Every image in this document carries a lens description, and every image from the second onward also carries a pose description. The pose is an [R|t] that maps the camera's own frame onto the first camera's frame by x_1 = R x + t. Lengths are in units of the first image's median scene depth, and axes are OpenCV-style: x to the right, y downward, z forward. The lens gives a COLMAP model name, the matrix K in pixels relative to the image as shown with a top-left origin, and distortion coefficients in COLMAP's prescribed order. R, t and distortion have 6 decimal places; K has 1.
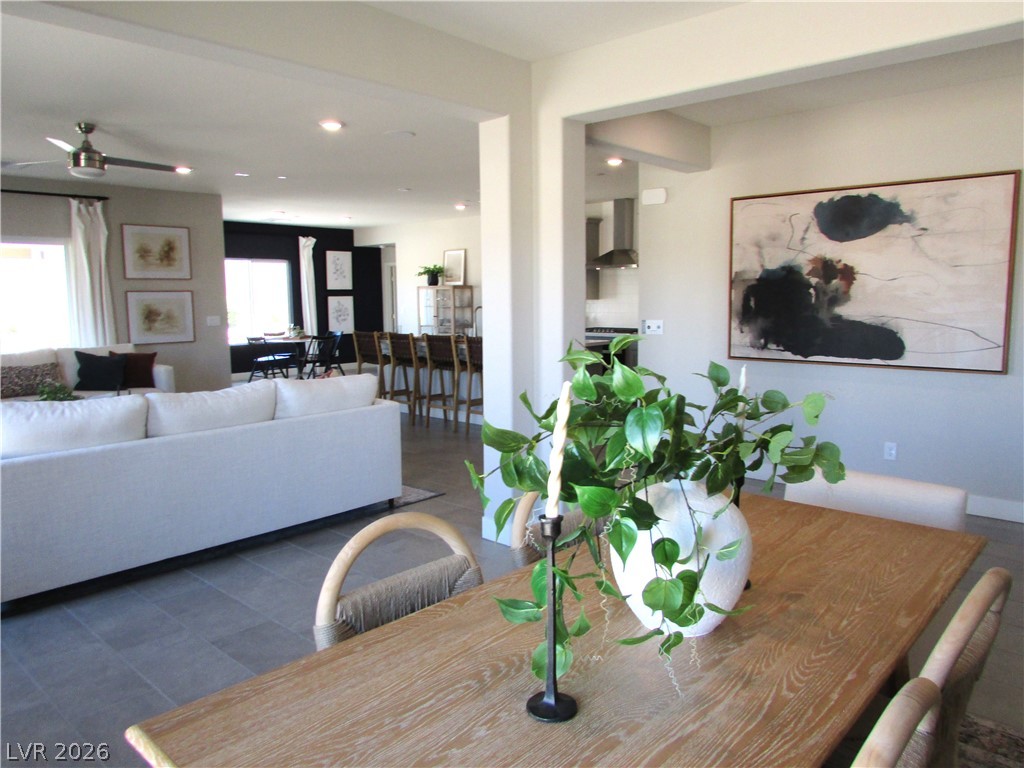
lens RADIAL K [[730.4, 0, 510.5], [0, 730.4, 382.2], [0, 0, 1]] dist [-0.030926, 0.012848]
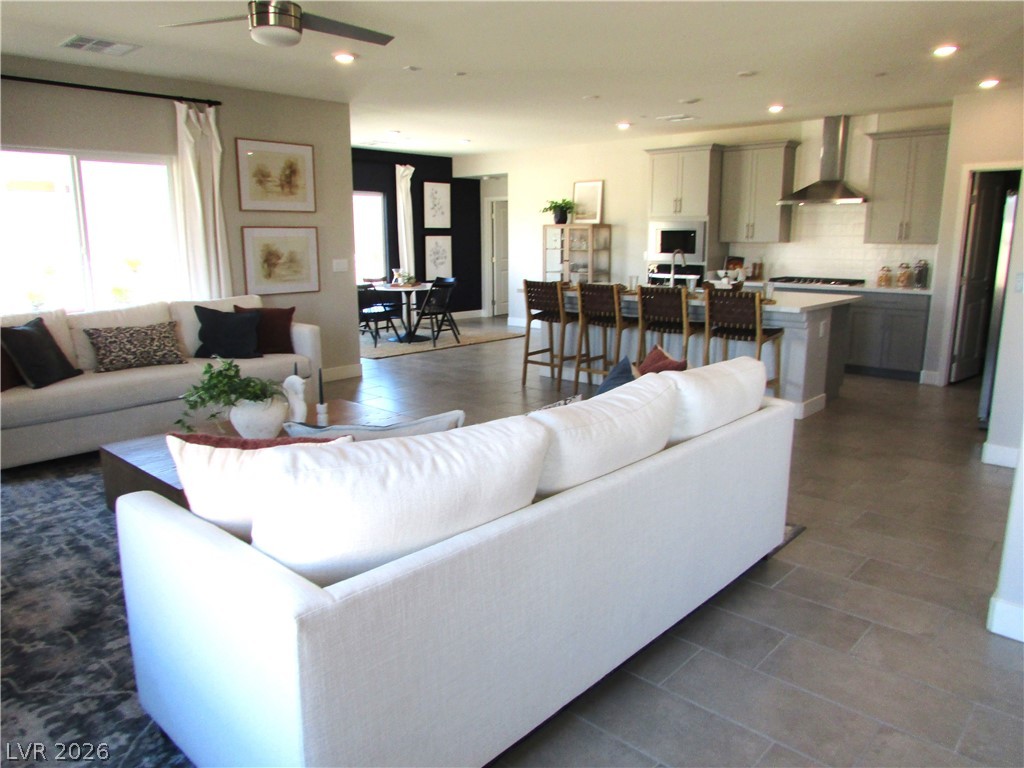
lens RADIAL K [[730.4, 0, 510.9], [0, 730.4, 385.7], [0, 0, 1]] dist [-0.030926, 0.012848]
pose [[0.999913, 0.008902, -0.009716, -0.218641], [-0.008070, 0.996553, 0.082568, -0.020652], [0.010417, -0.082483, 0.996538, 0.198344]]
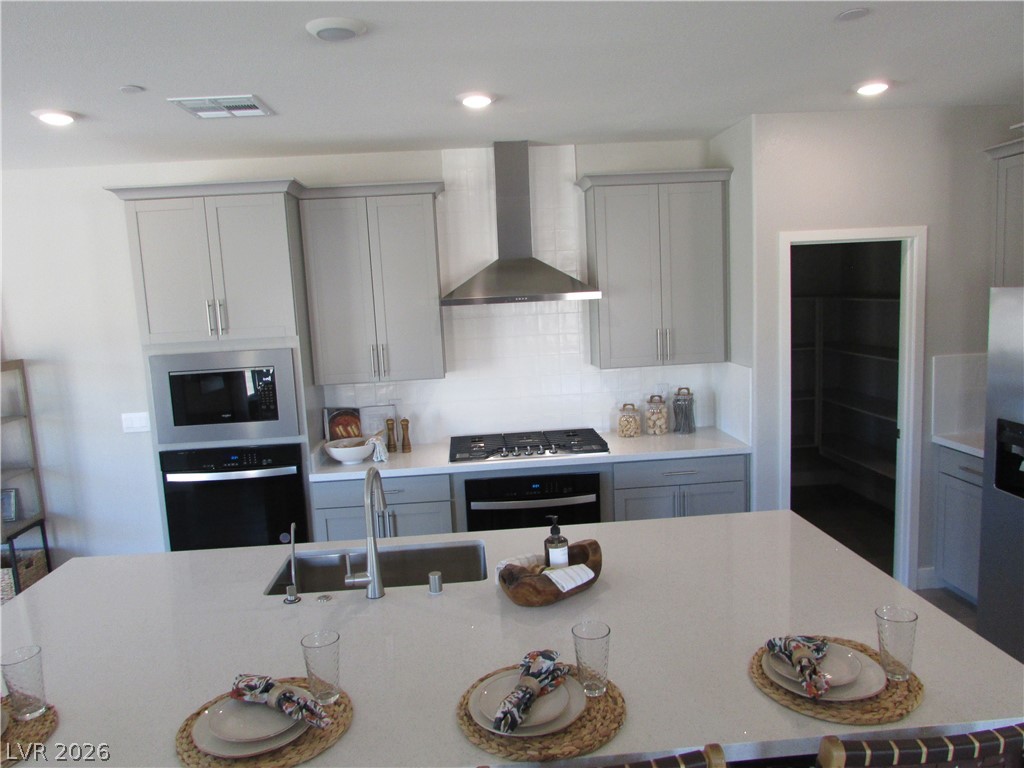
lens RADIAL K [[730.4, 0, 508.7], [0, 730.4, 387.1], [0, 0, 1]] dist [-0.030926, 0.012848]
pose [[0.694737, -0.119958, 0.709190, -0.194683], [0.129624, 0.990732, 0.040598, -0.139712], [-0.707487, 0.063724, 0.703848, 0.789756]]
